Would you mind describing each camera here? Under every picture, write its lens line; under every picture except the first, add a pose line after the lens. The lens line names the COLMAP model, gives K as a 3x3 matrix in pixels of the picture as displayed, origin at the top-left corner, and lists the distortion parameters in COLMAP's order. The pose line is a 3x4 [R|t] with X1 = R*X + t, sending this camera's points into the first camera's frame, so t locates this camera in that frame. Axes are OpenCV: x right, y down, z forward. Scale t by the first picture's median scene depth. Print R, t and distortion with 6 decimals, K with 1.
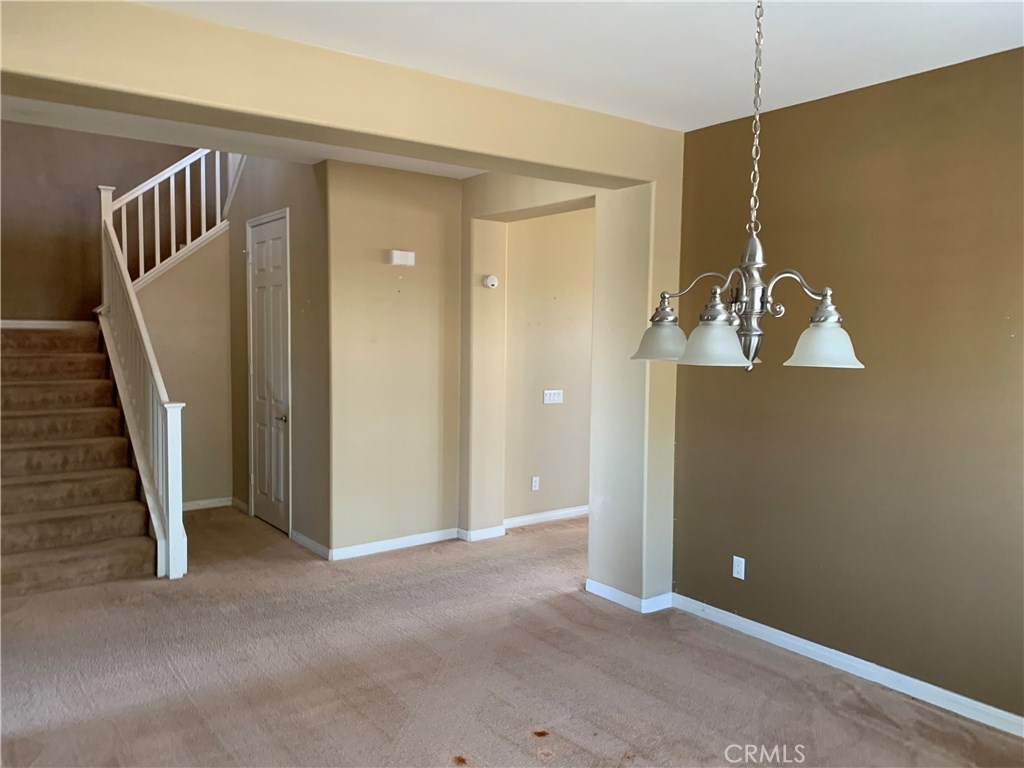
lens RADIAL K [[775.9, 0, 517.6], [0, 775.9, 382.0], [0, 0, 1]] dist [-0.000242, -0.003480]
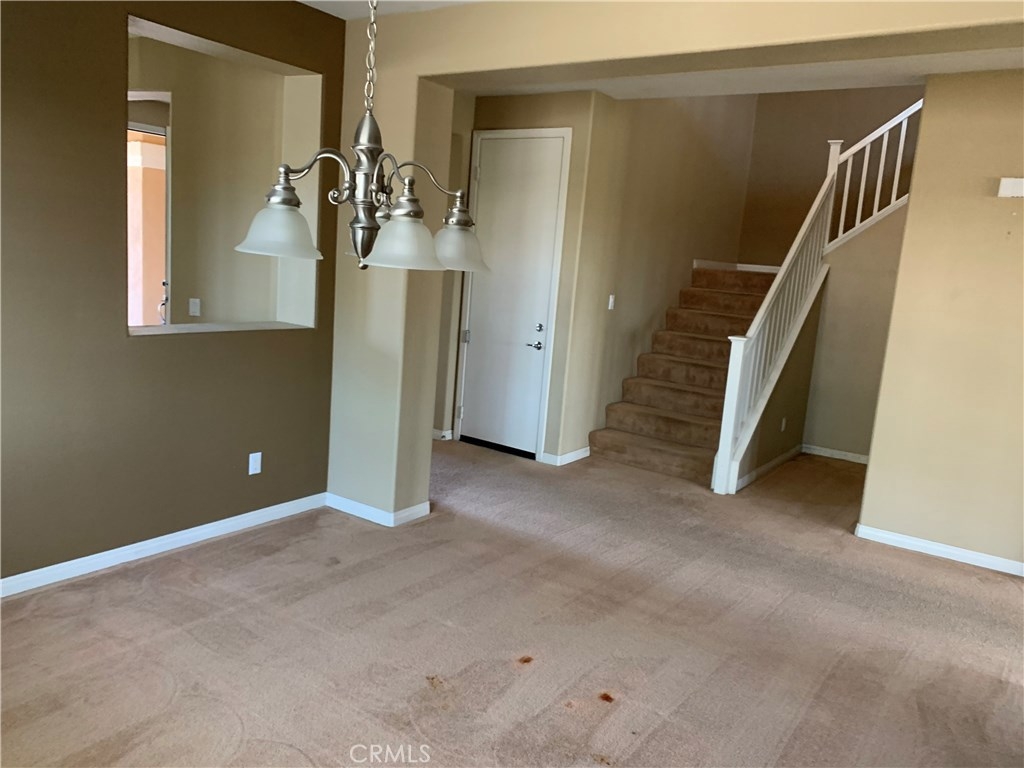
lens RADIAL K [[775.9, 0, 517.6], [0, 775.9, 382.0], [0, 0, 1]] dist [-0.000242, -0.003480]
pose [[0.312521, 0.162009, -0.935993, 0.491949], [-0.129611, 0.983406, 0.126940, -0.008484], [0.941027, 0.081643, 0.328333, 0.355685]]
